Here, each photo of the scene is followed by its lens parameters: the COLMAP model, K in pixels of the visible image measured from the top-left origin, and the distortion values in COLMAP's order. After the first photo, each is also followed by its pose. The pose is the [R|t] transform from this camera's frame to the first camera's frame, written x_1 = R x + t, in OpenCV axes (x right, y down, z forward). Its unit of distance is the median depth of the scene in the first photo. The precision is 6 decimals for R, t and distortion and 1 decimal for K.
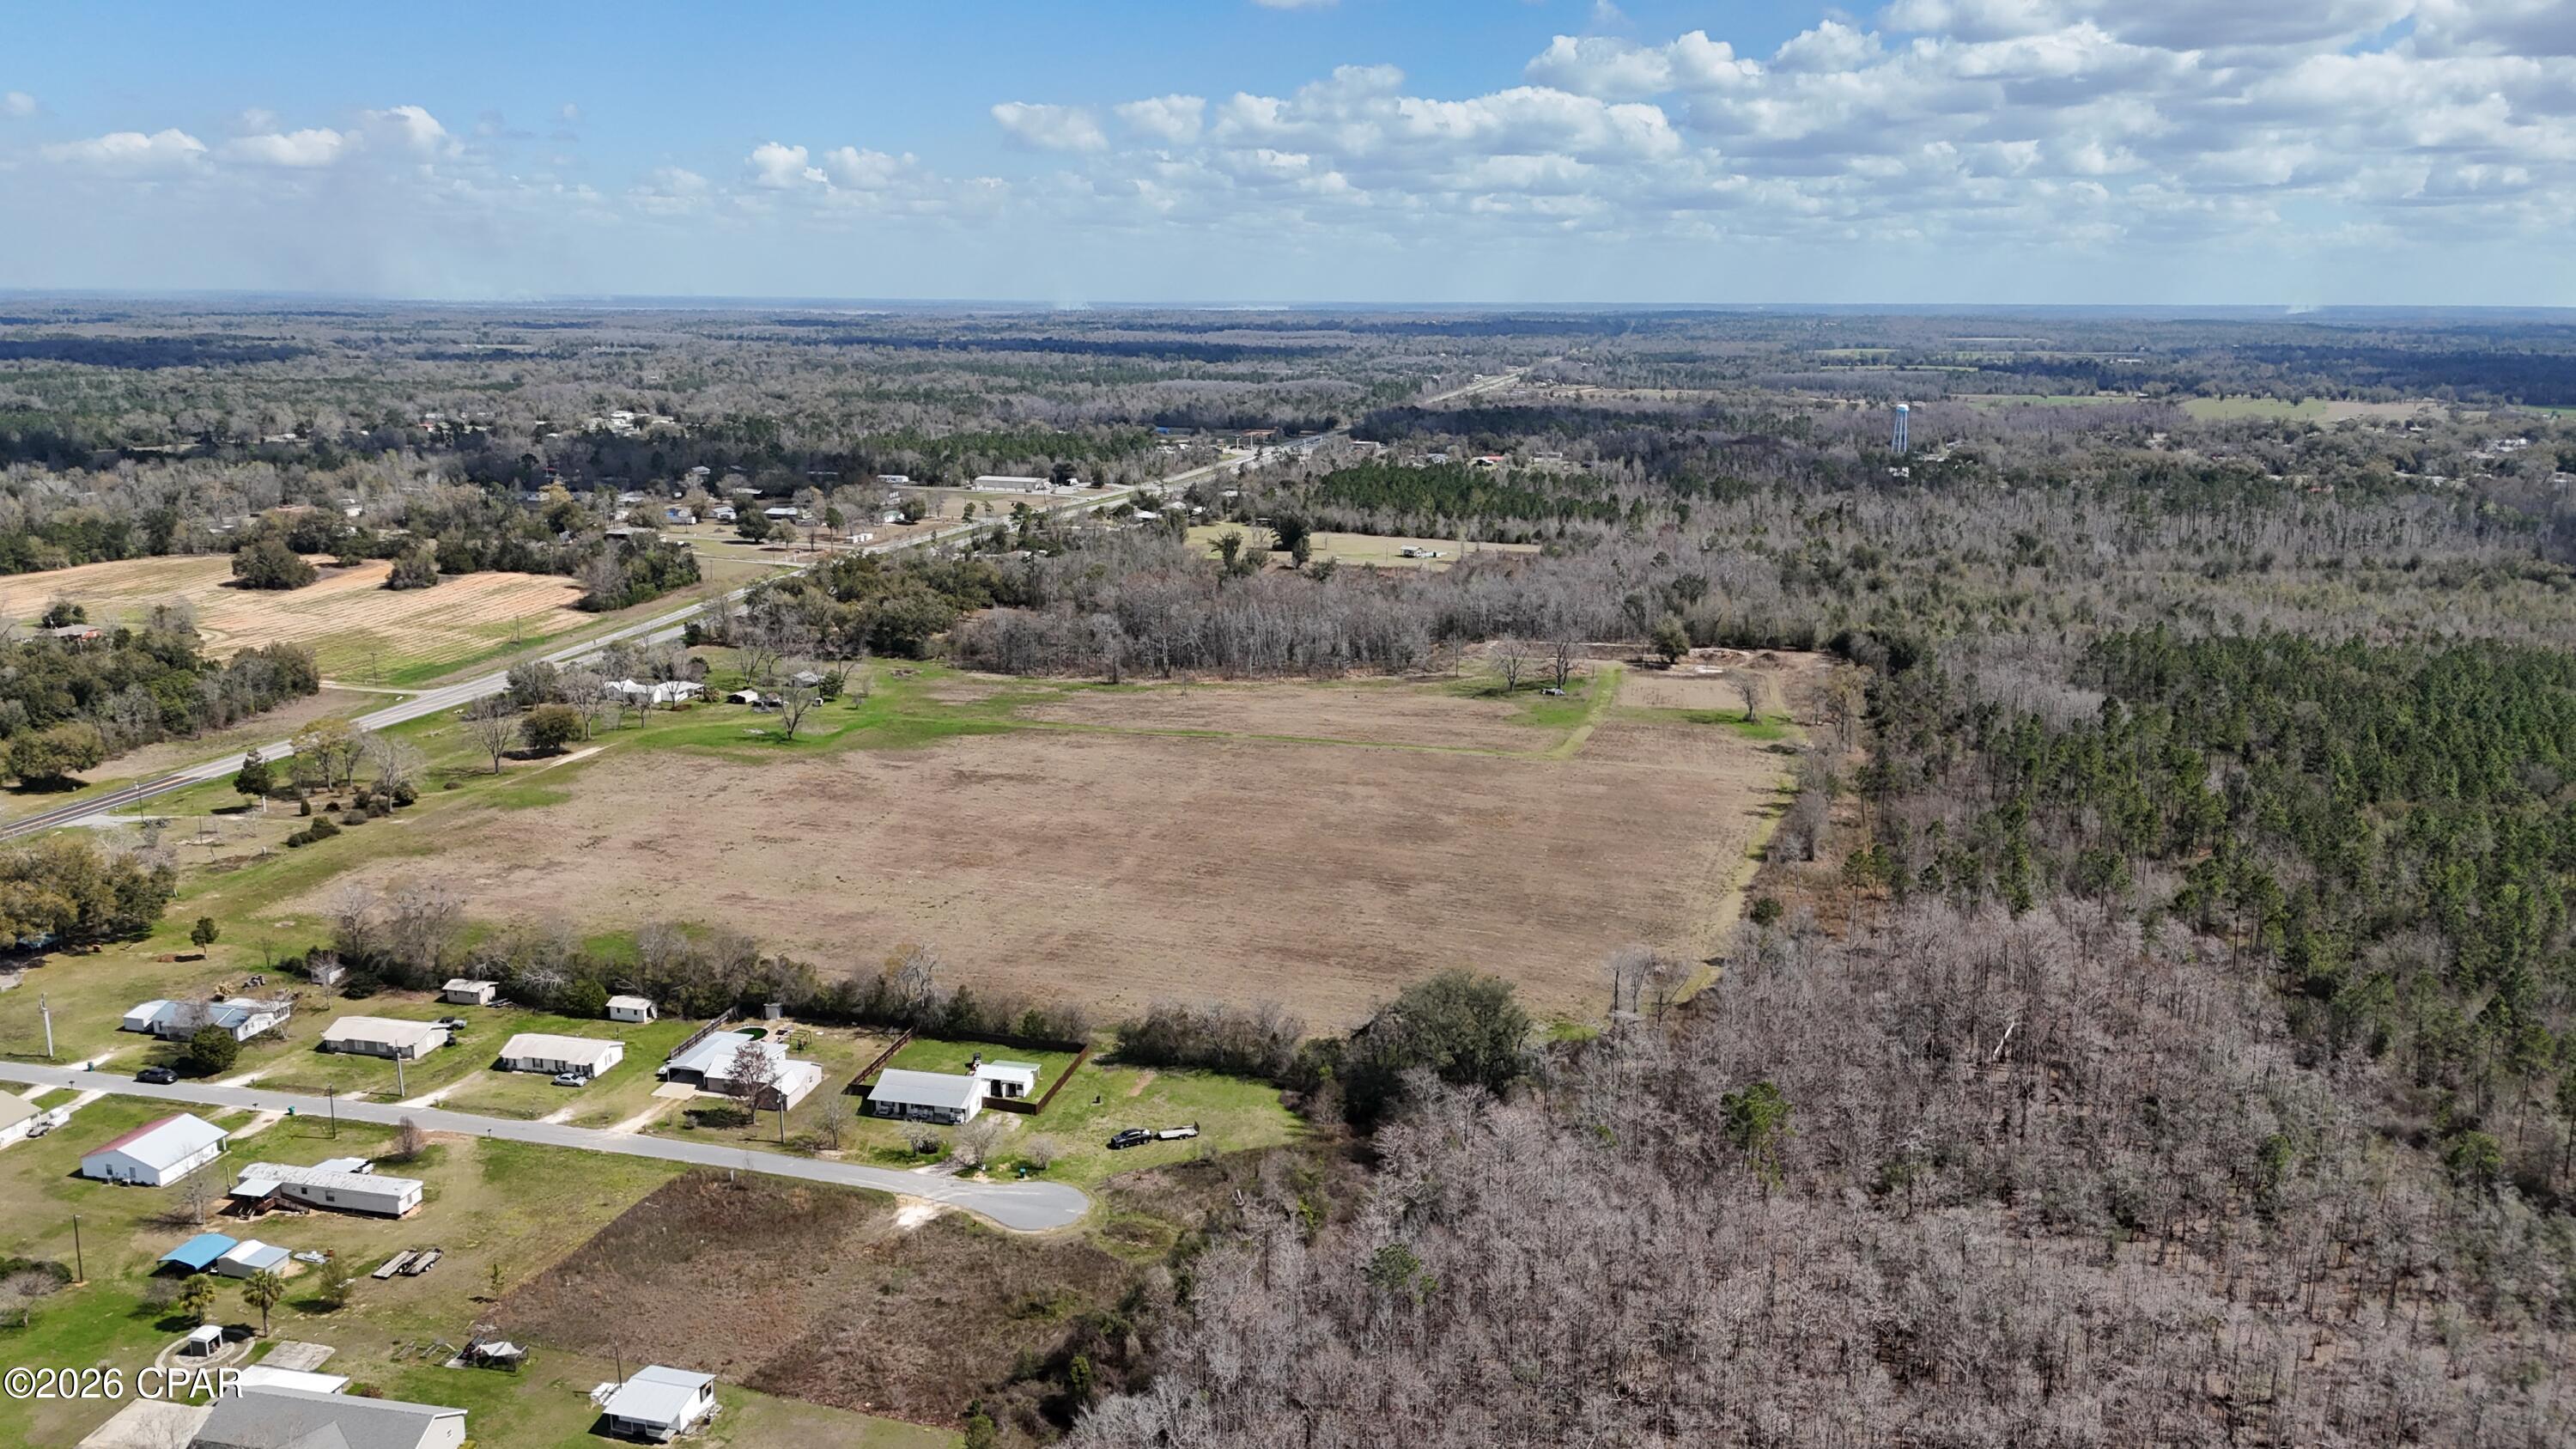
lens RADIAL K [[1907.2, 0, 1294.8], [0, 1907.2, 687.8], [0, 0, 1]] dist [0.069572, -0.065687]
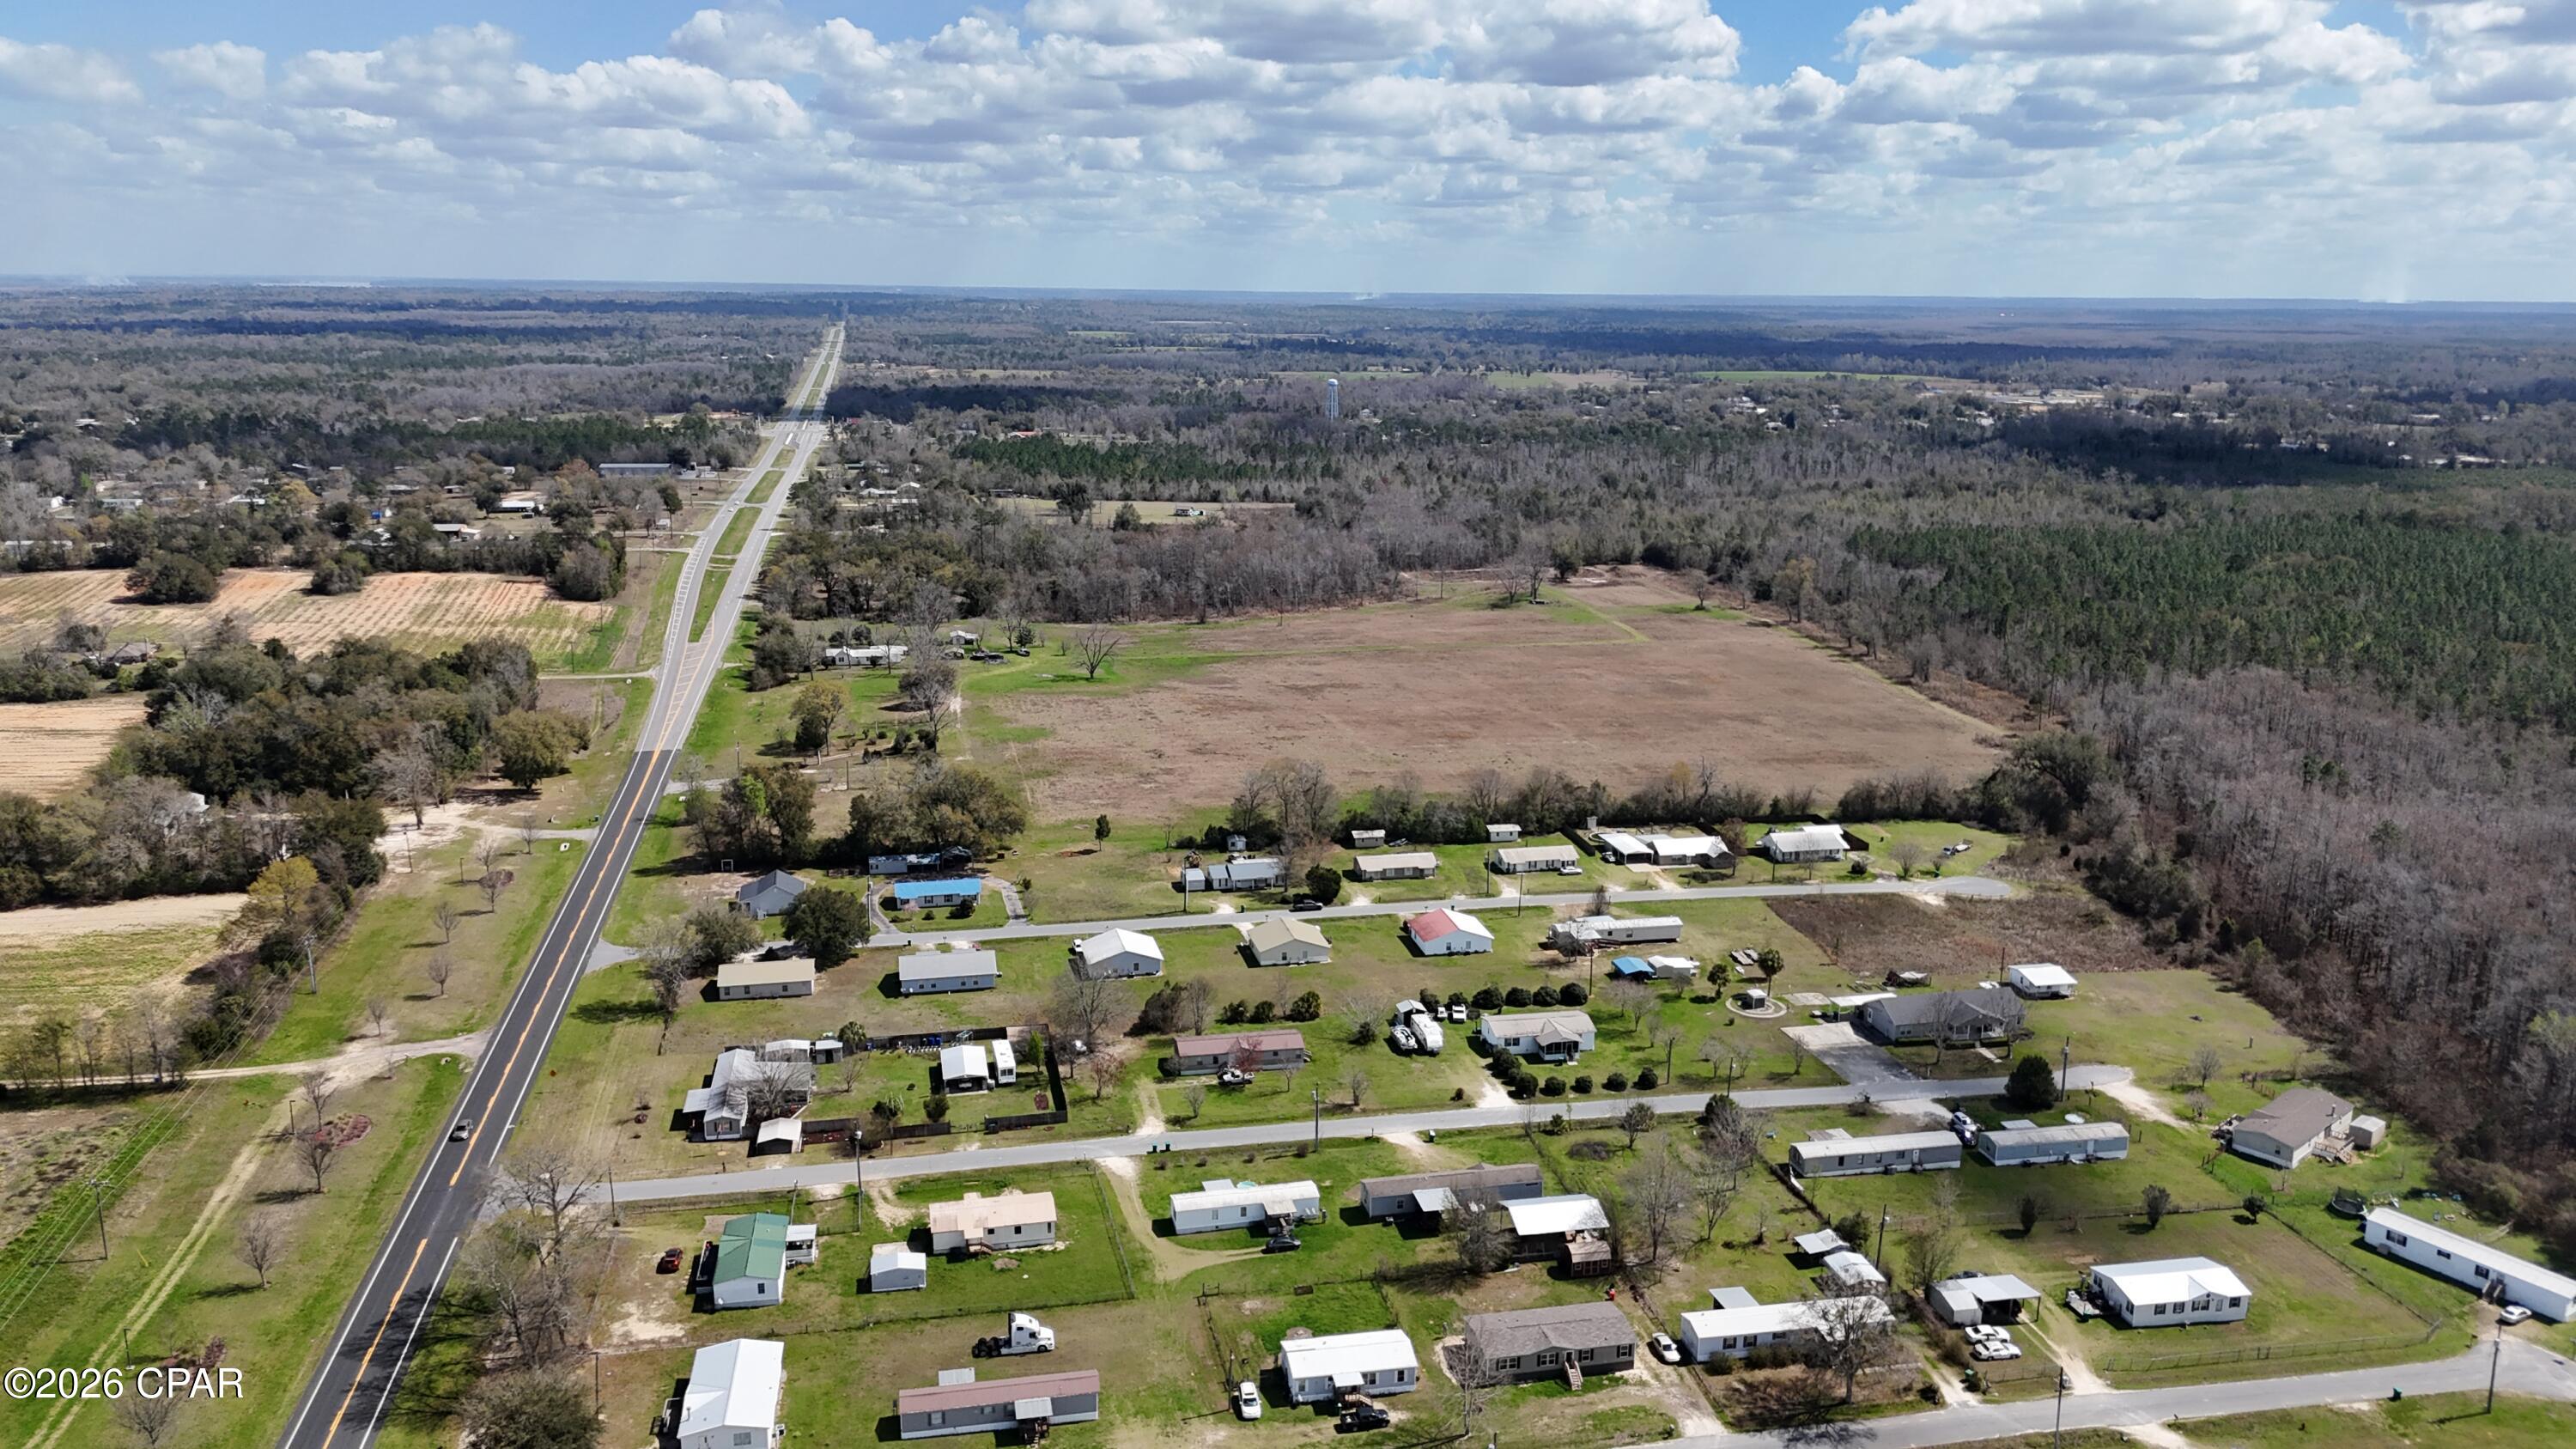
lens RADIAL K [[1911.9, 0, 1291.4], [0, 1911.9, 668.1], [0, 0, 1]] dist [0.068625, -0.064818]
pose [[0.899021, -0.084147, 0.429744, -0.444849], [0.084589, 0.996251, 0.018114, 0.007400], [-0.429657, 0.020067, 0.902769, -0.056797]]
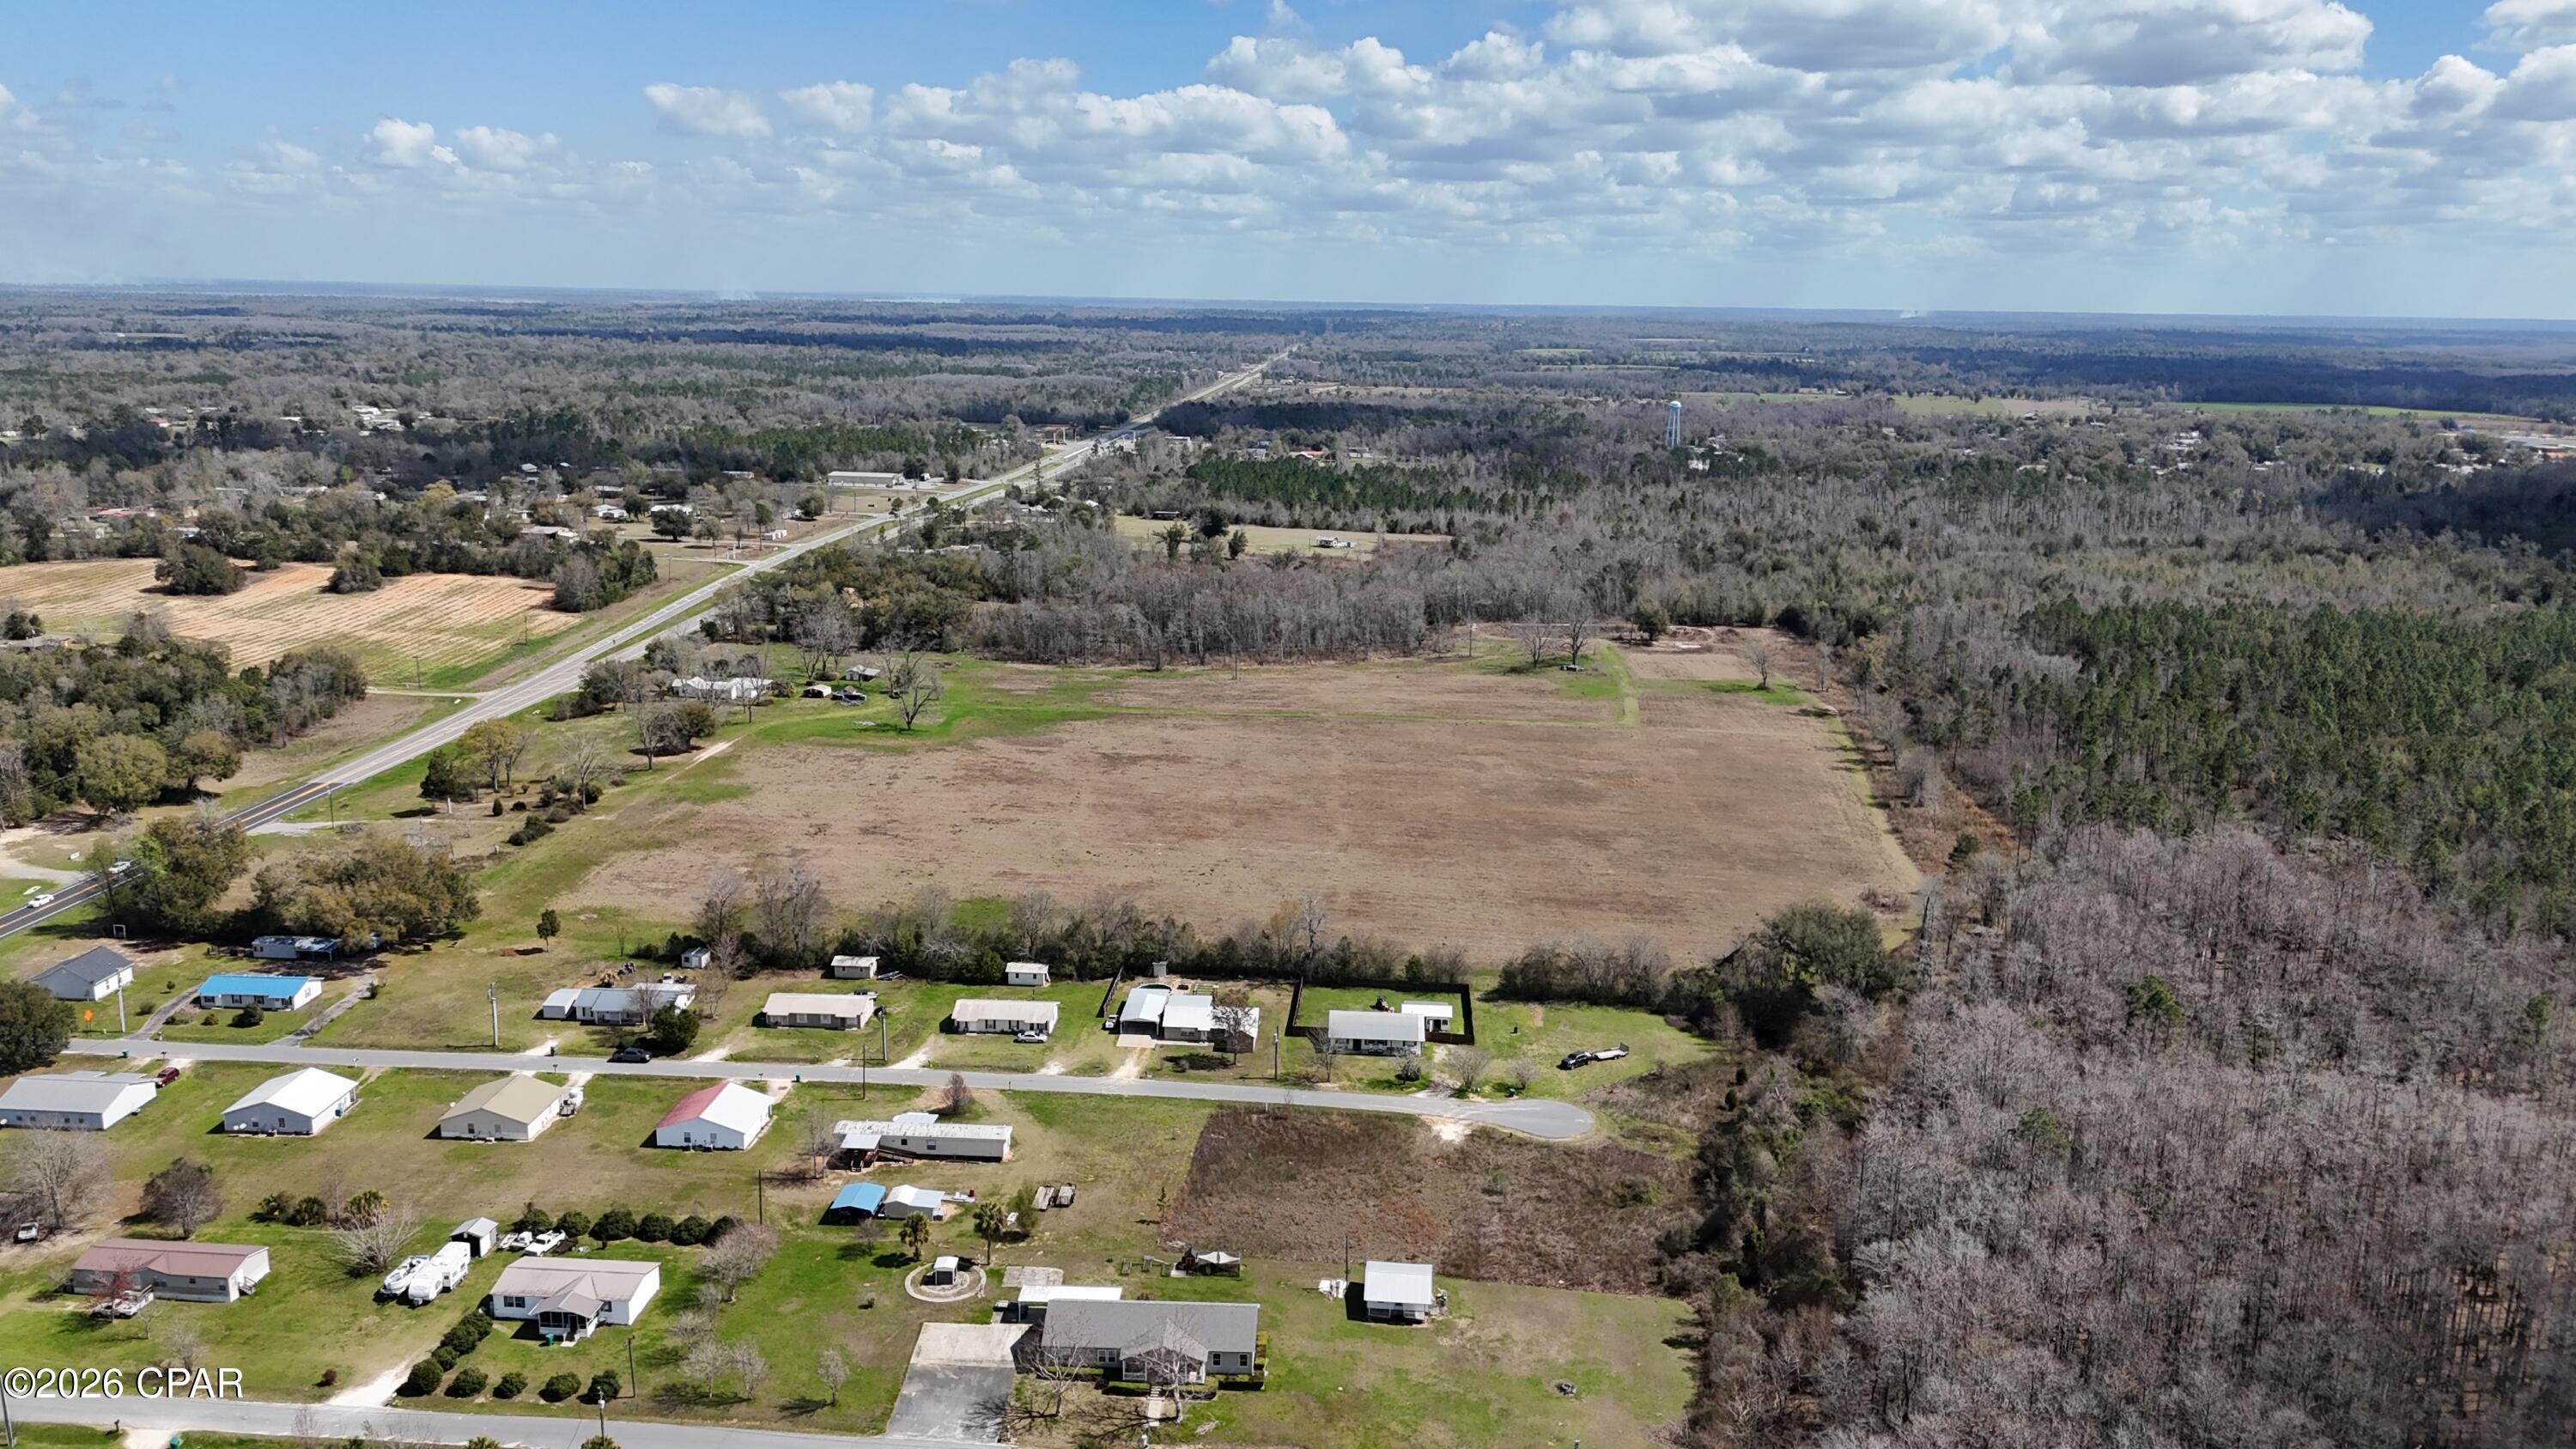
lens RADIAL K [[1907.2, 0, 1294.8], [0, 1907.2, 687.8], [0, 0, 1]] dist [0.069572, -0.065687]
pose [[0.984913, -0.025517, 0.171157, -0.161491], [0.025146, 0.999674, 0.004337, 0.003801], [-0.171212, 0.000033, 0.985234, -0.025728]]
